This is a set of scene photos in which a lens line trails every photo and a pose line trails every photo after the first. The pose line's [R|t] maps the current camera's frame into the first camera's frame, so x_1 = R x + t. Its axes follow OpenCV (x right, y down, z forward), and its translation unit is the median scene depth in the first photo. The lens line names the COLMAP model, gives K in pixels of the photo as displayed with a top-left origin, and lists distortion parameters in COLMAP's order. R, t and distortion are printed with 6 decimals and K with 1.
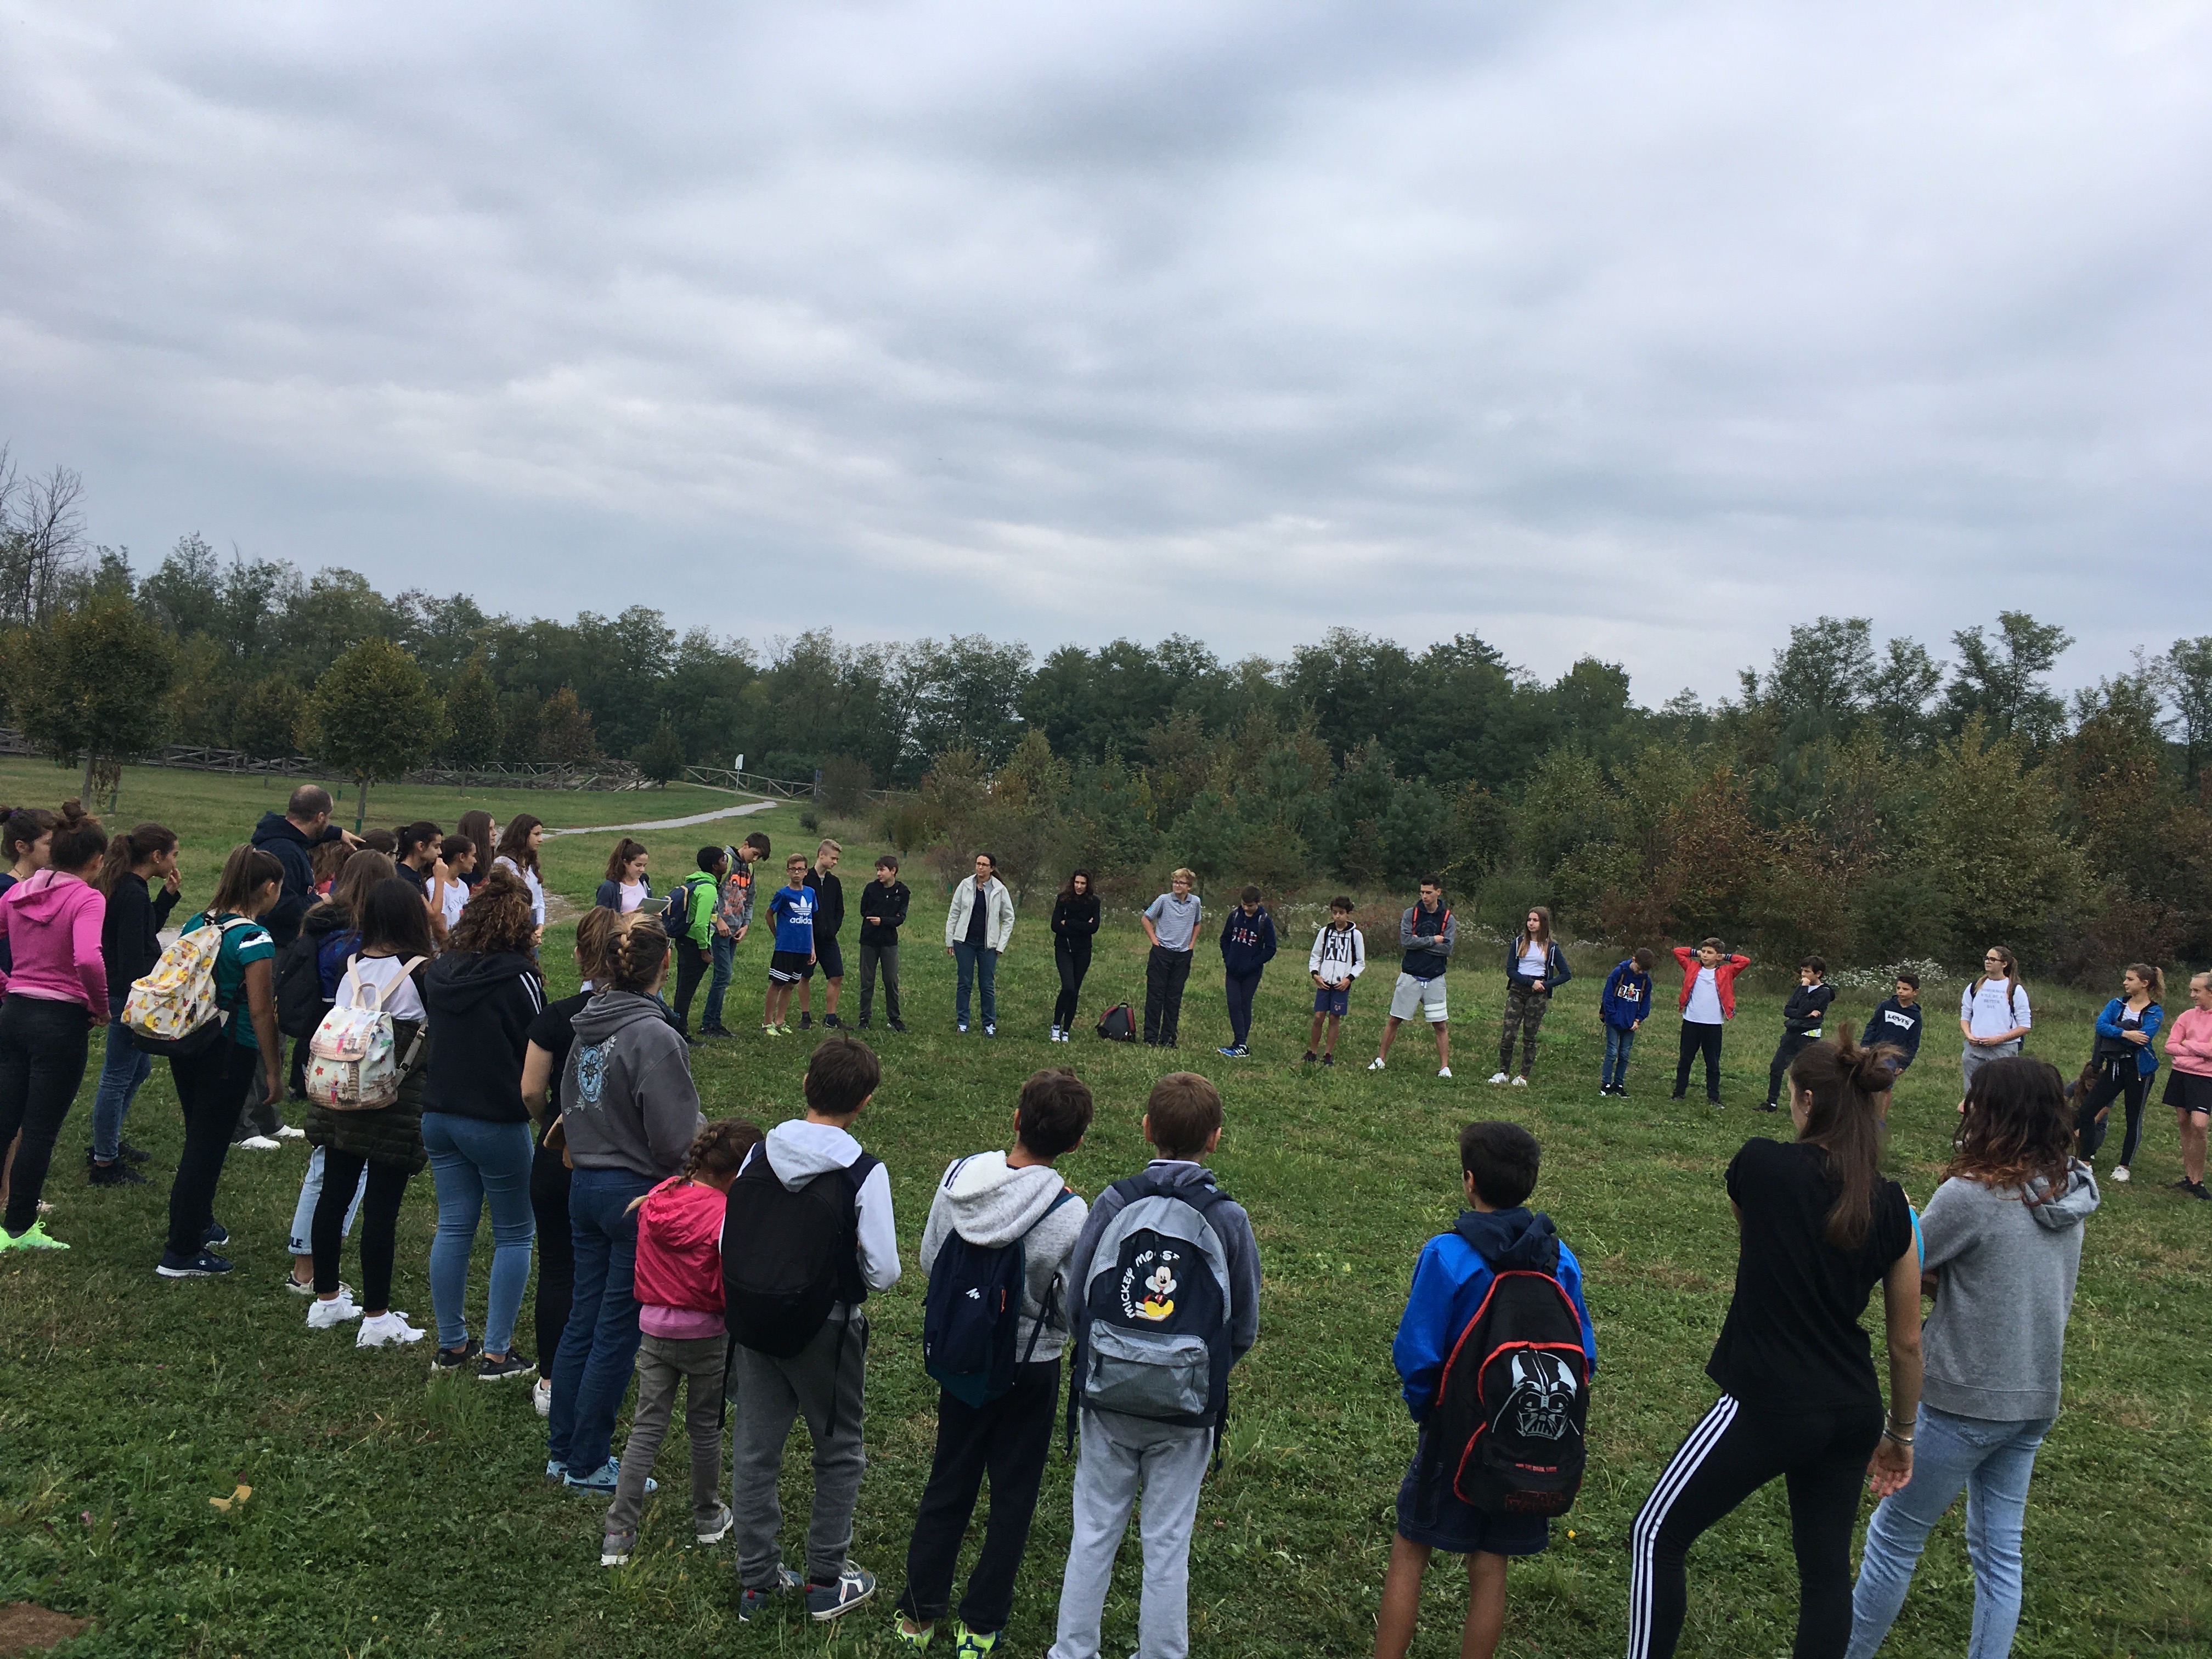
lens RADIAL K [[1864.2, 0, 1097.4], [0, 1864.2, 831.6], [0, 0, 1]] dist [0.059045, -0.081588]
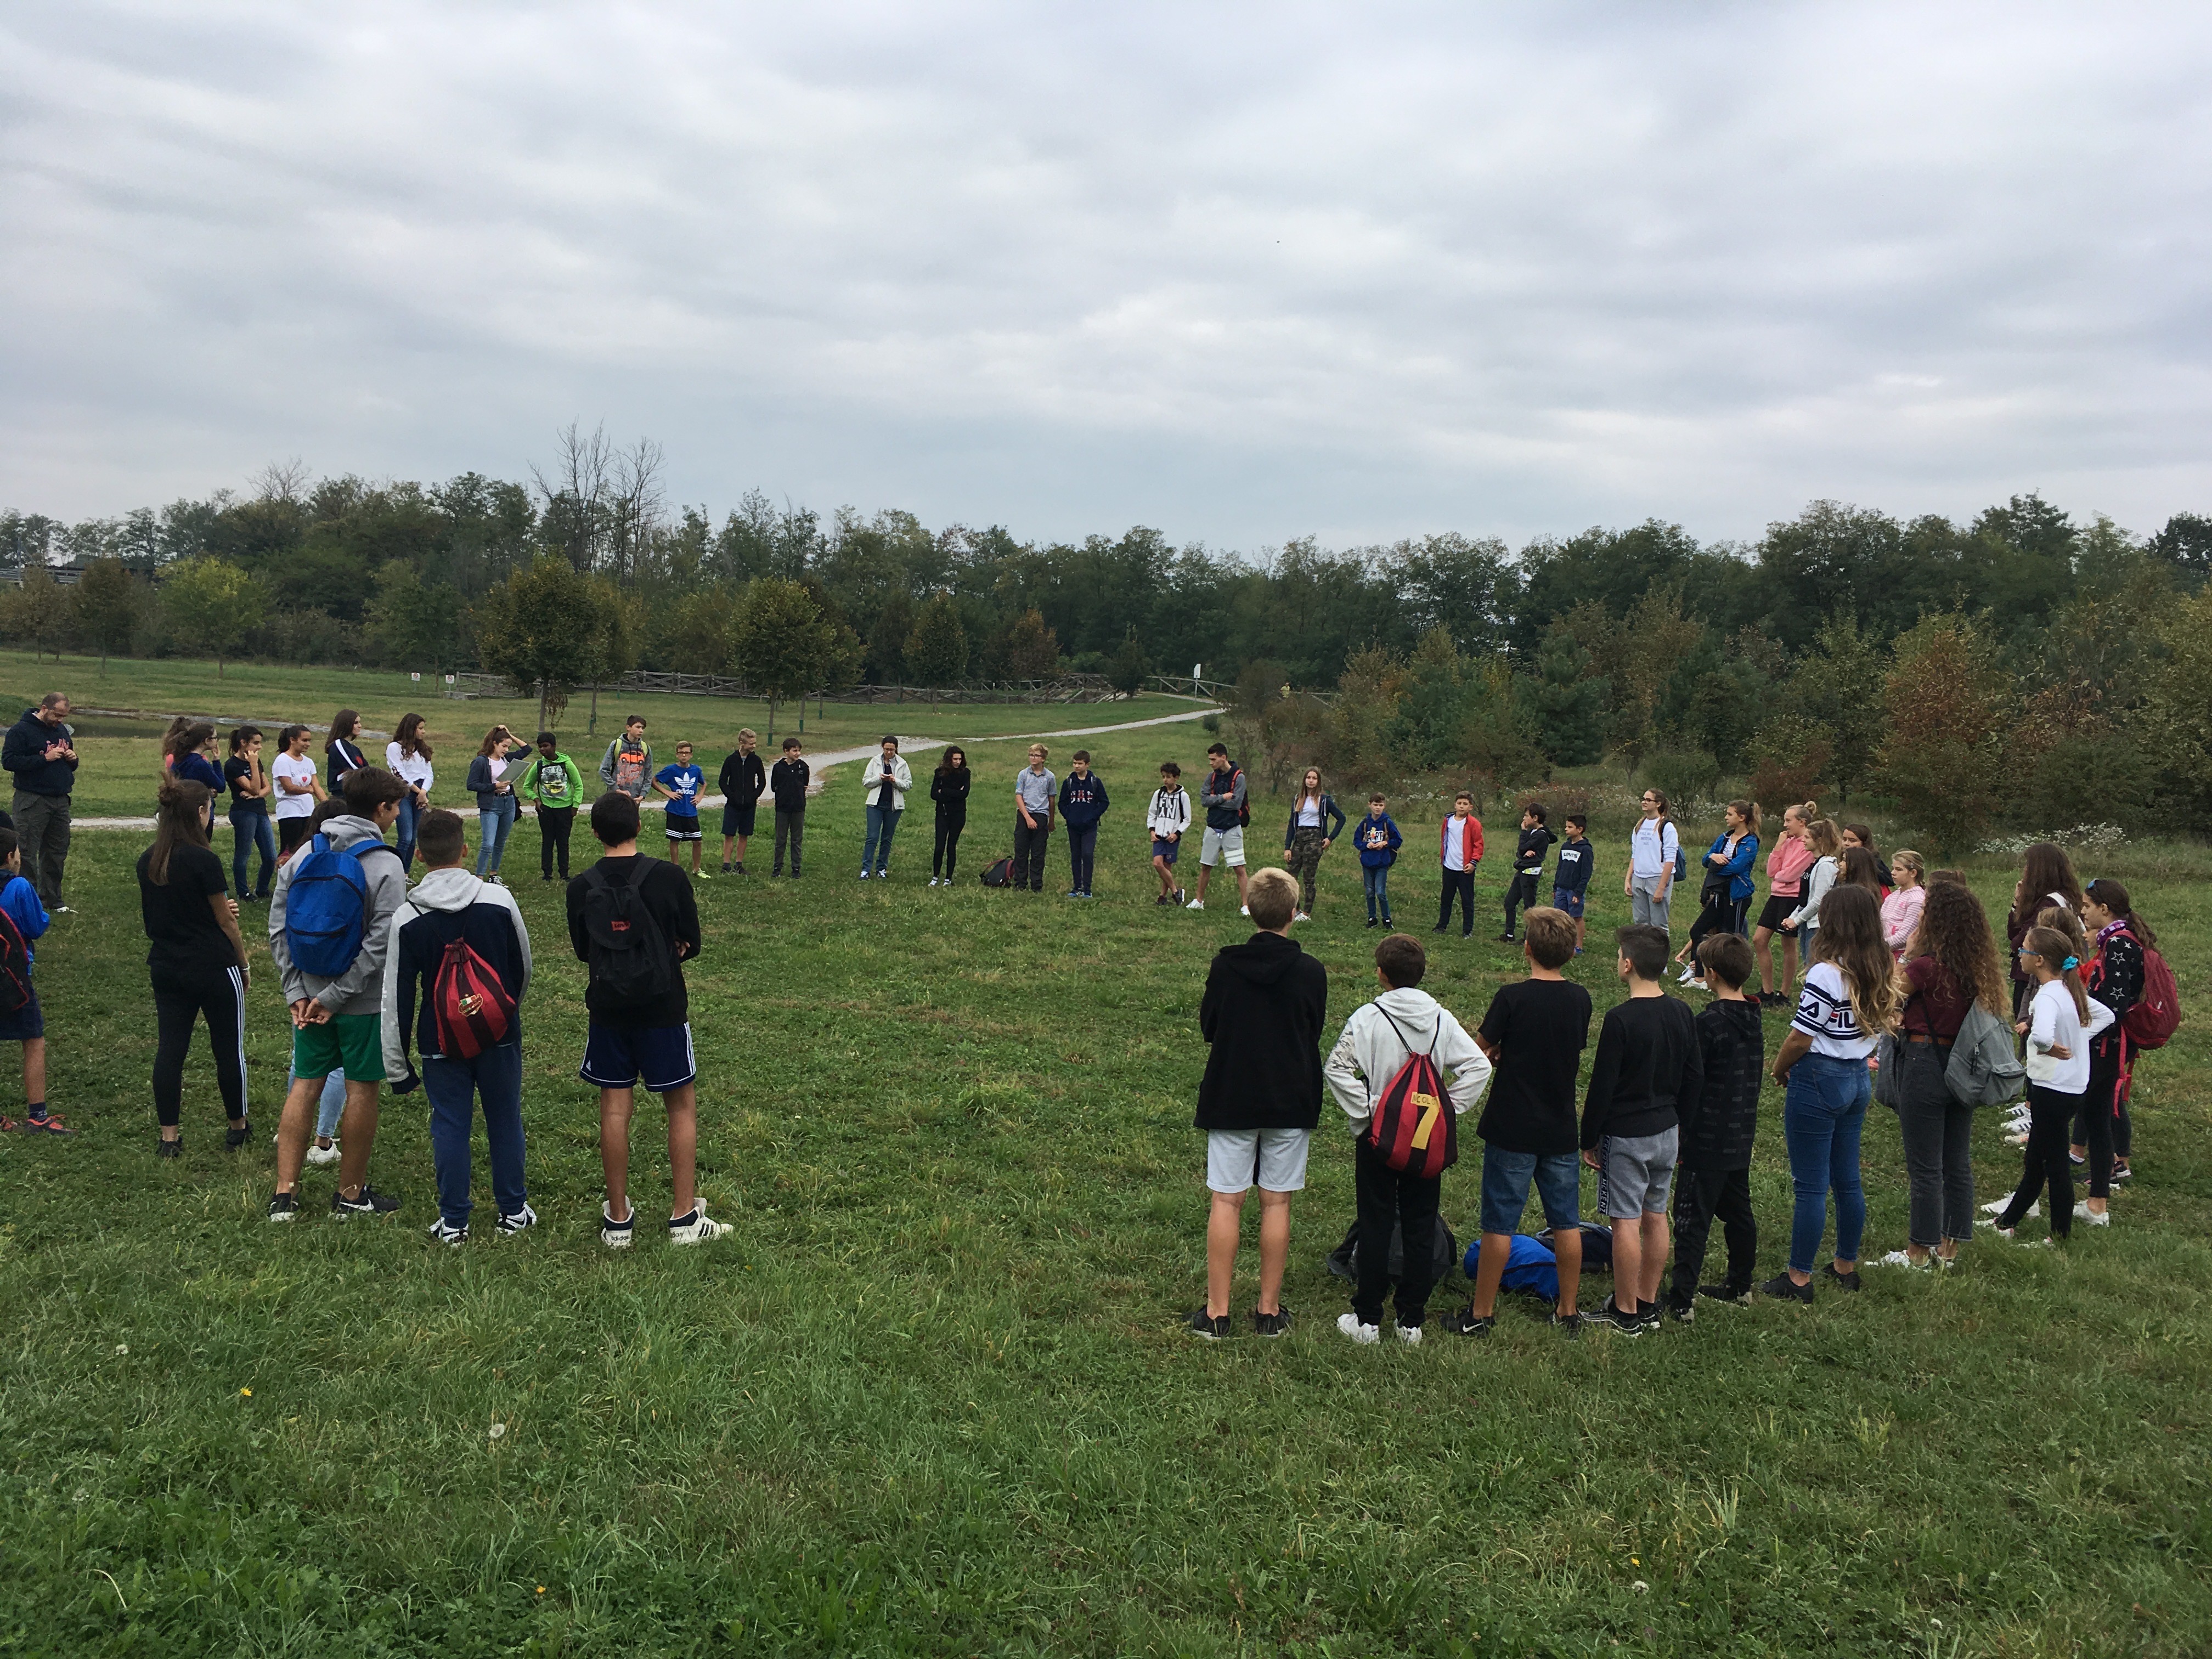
lens RADIAL K [[1864.2, 0, 1097.4], [0, 1864.2, 831.6], [0, 0, 1]] dist [0.059045, -0.081588]
pose [[0.952083, -0.015053, -0.305469, 0.182952], [0.030237, 0.998528, 0.045035, 0.009676], [0.304341, -0.052113, 0.951137, -0.053601]]
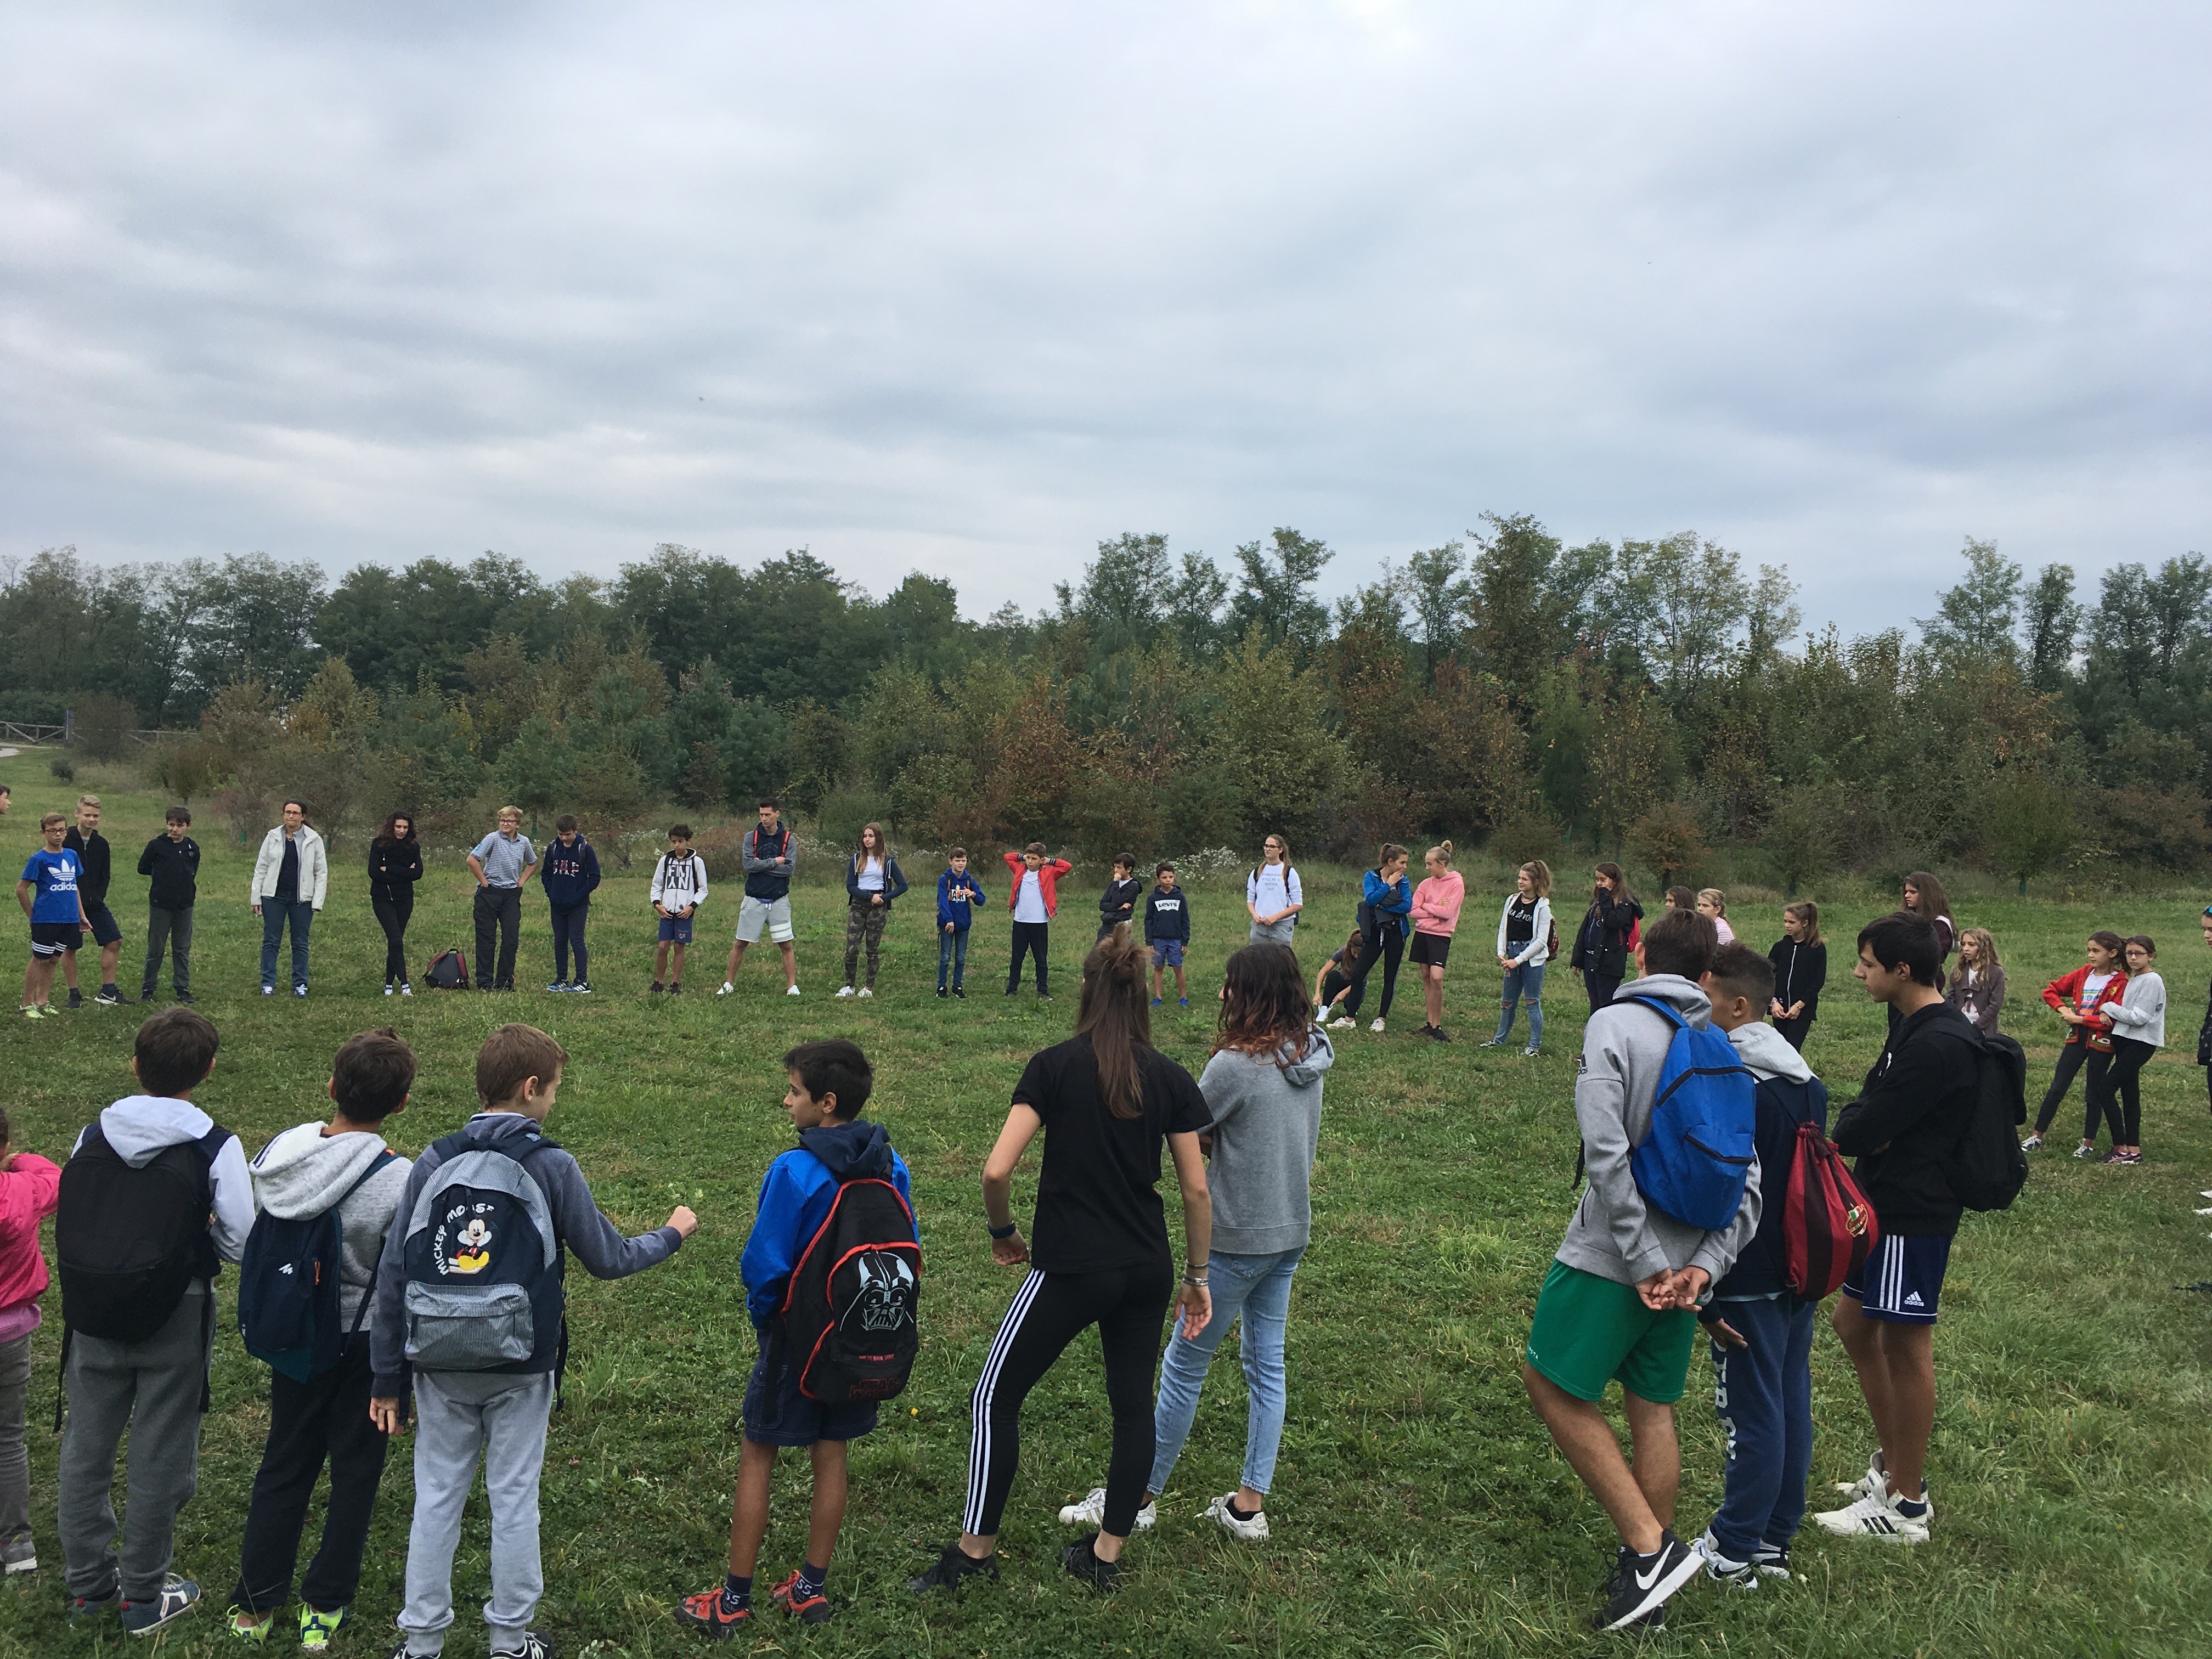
lens RADIAL K [[1868.3, 0, 1095.1], [0, 1868.3, 829.0], [0, 0, 1]] dist [0.075176, -0.109535]
pose [[0.939549, -0.059179, 0.337263, 0.000692], [0.044759, 0.997727, 0.050378, -0.001206], [-0.339477, -0.032237, 0.940062, -0.004816]]
